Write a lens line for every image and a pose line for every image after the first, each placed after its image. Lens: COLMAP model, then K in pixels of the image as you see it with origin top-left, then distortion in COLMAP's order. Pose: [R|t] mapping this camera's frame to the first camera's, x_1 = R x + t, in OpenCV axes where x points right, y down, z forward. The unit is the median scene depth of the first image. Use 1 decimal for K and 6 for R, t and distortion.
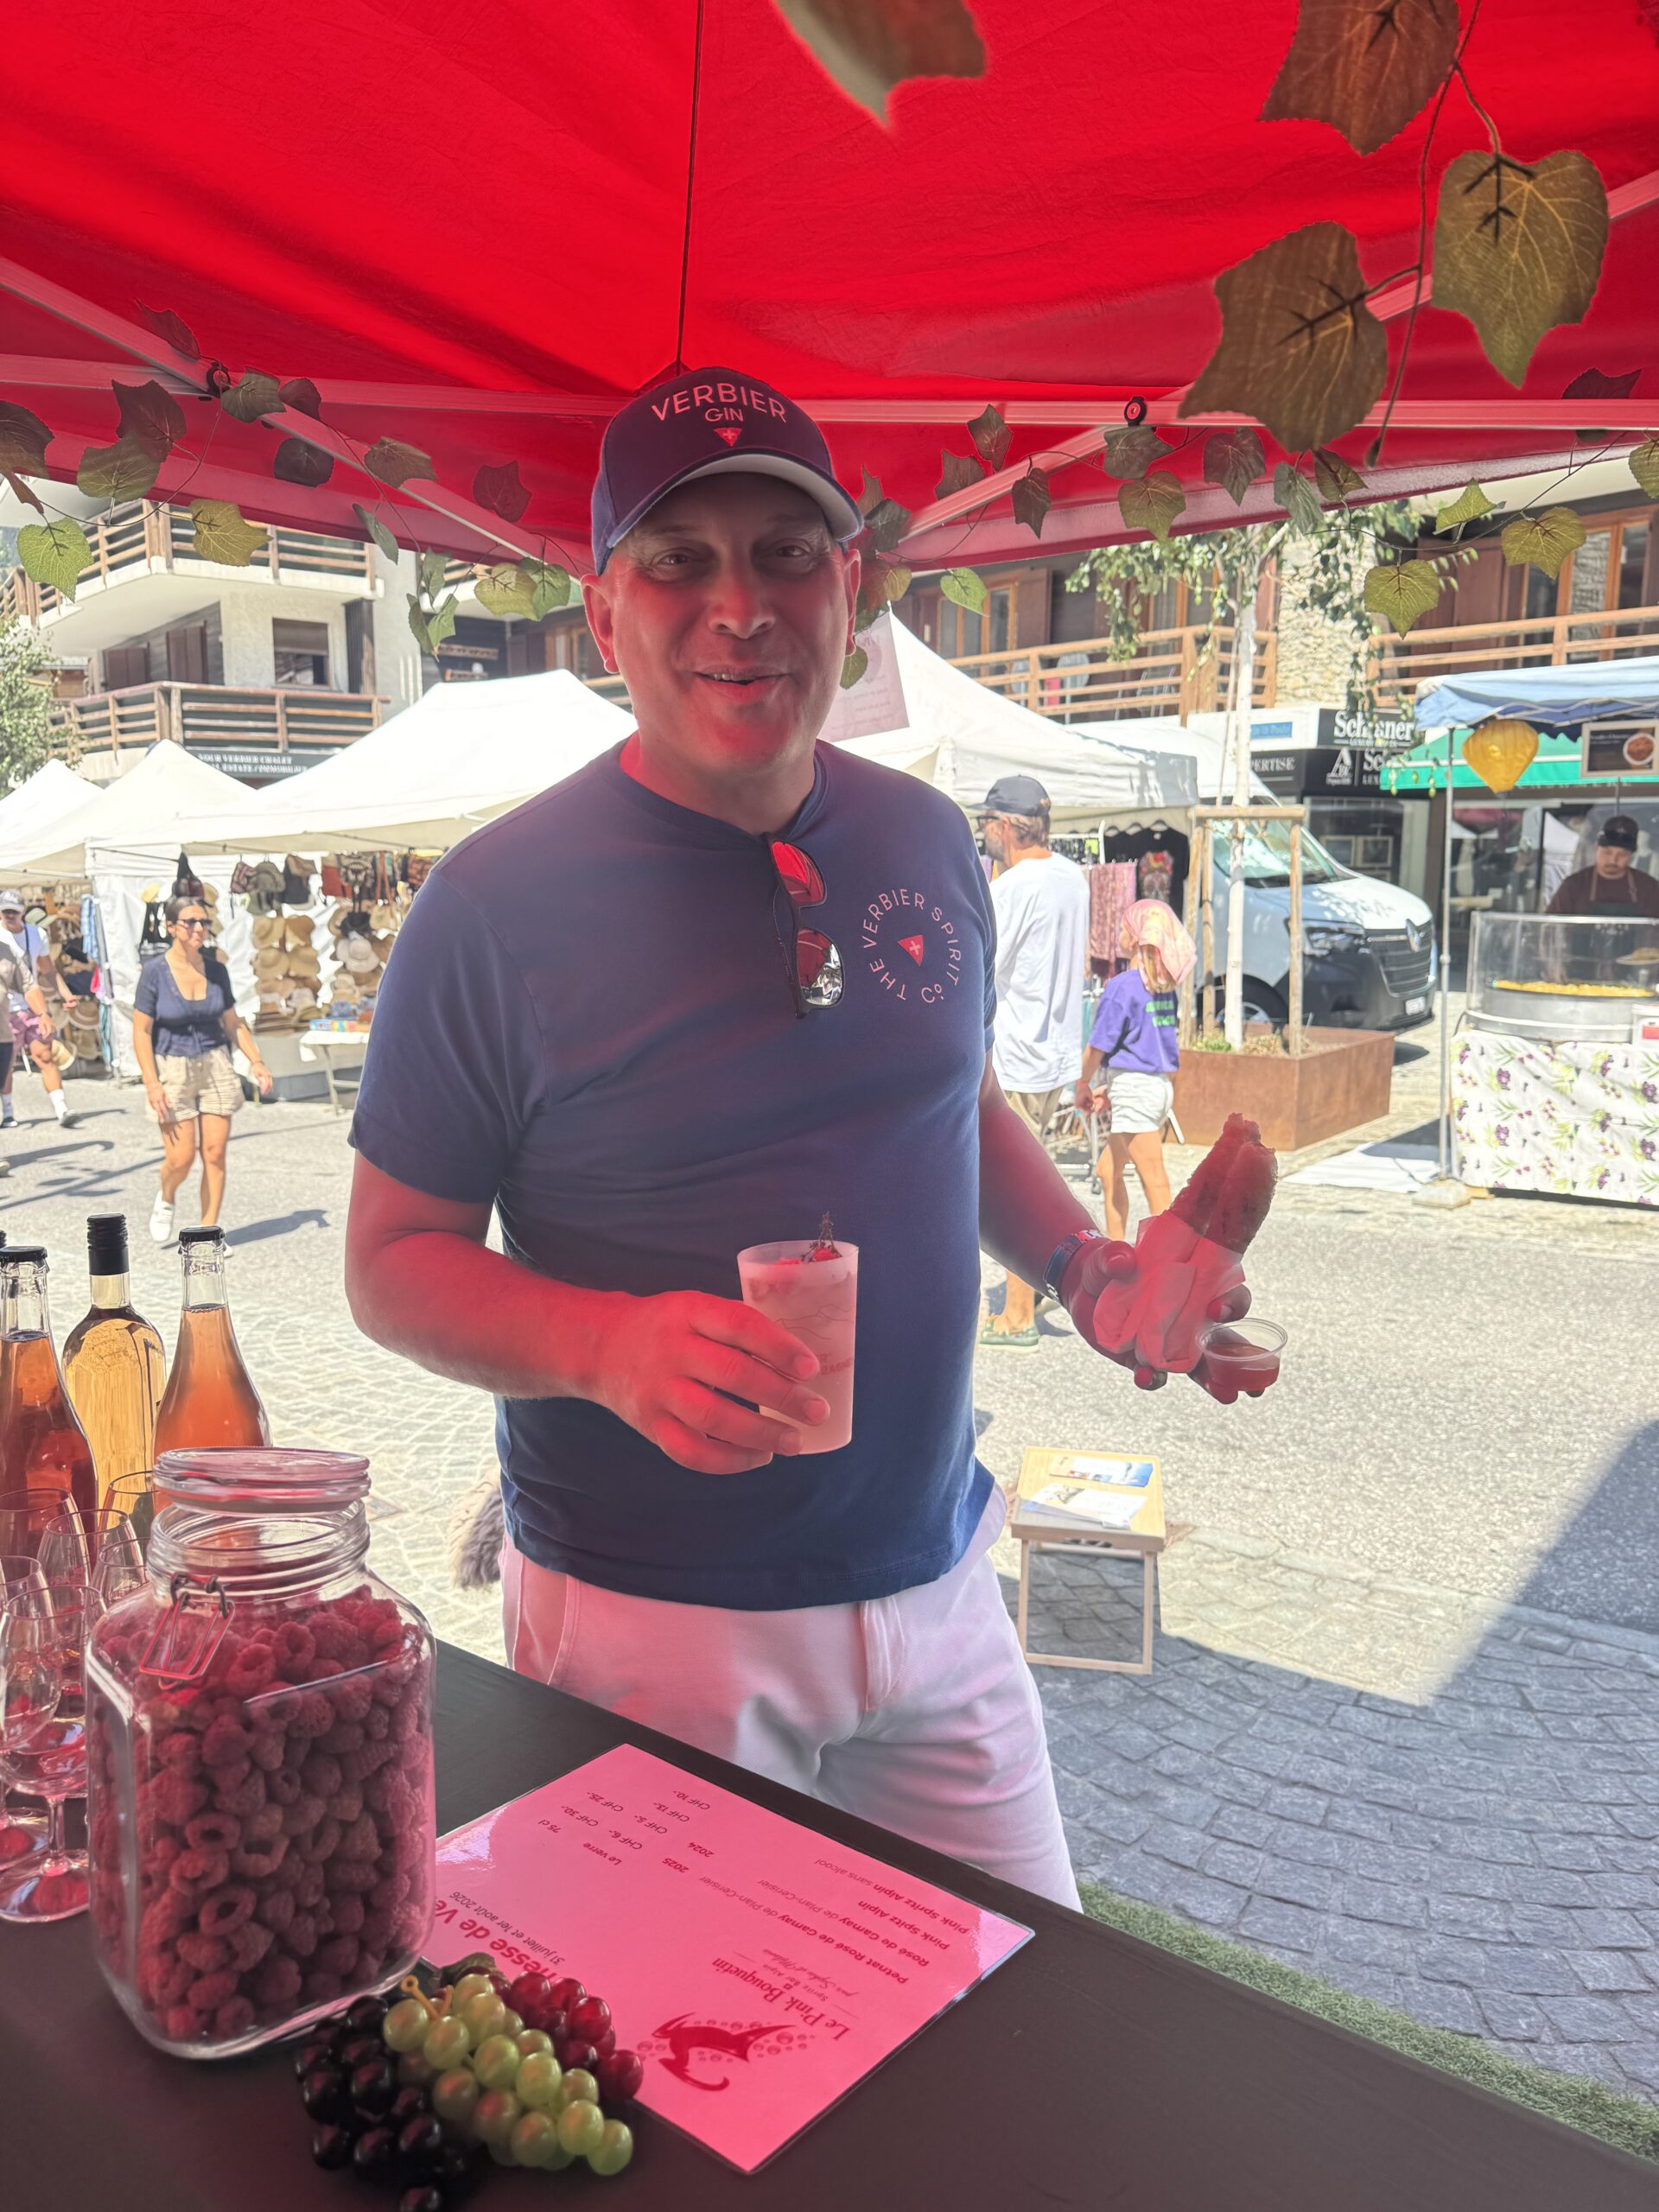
lens RADIAL K [[1770.1, 0, 829.5], [0, 1770.1, 1106.0], [0, 0, 1]] dist [0.009373, 0.002962]
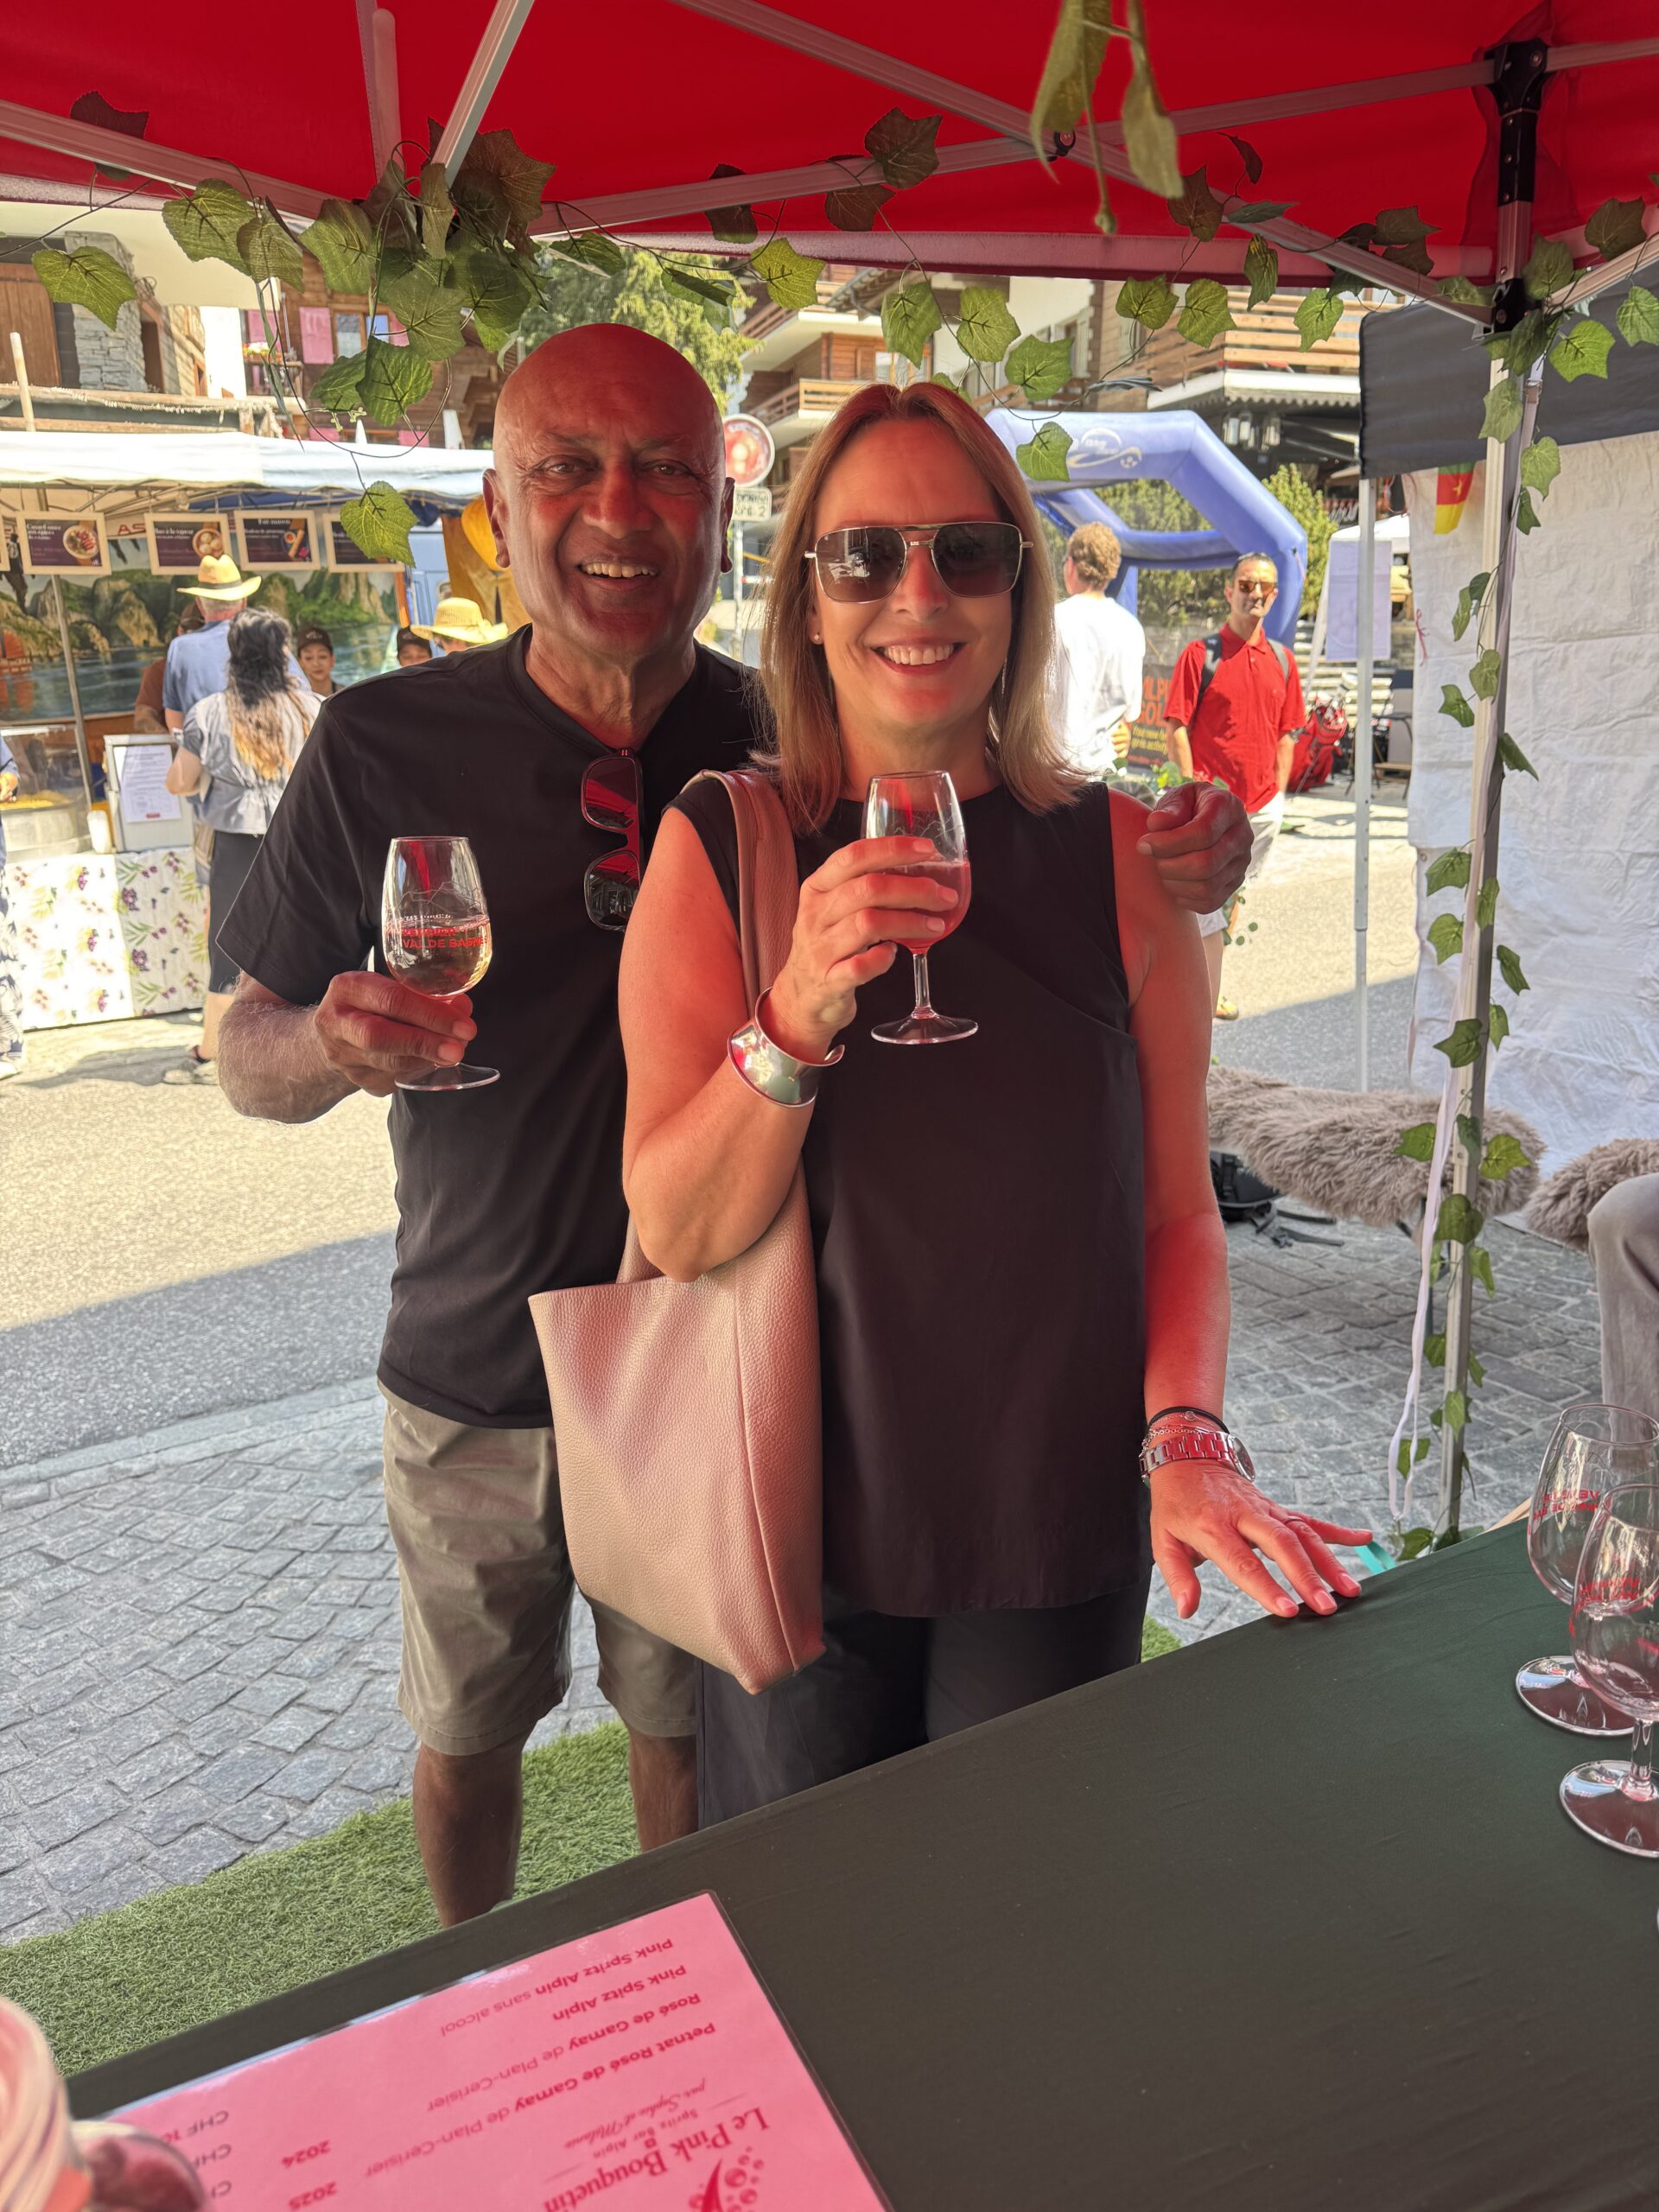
lens RADIAL K [[1678.9, 0, 829.5], [0, 1678.9, 1106.0], [0, 0, 1]] dist [-0.052927, 0.000273]
pose [[0.350198, -0.251196, 0.902365, -0.250632], [0.150329, 0.965954, 0.210557, -0.032963], [-0.924534, 0.061915, 0.376037, 0.308169]]
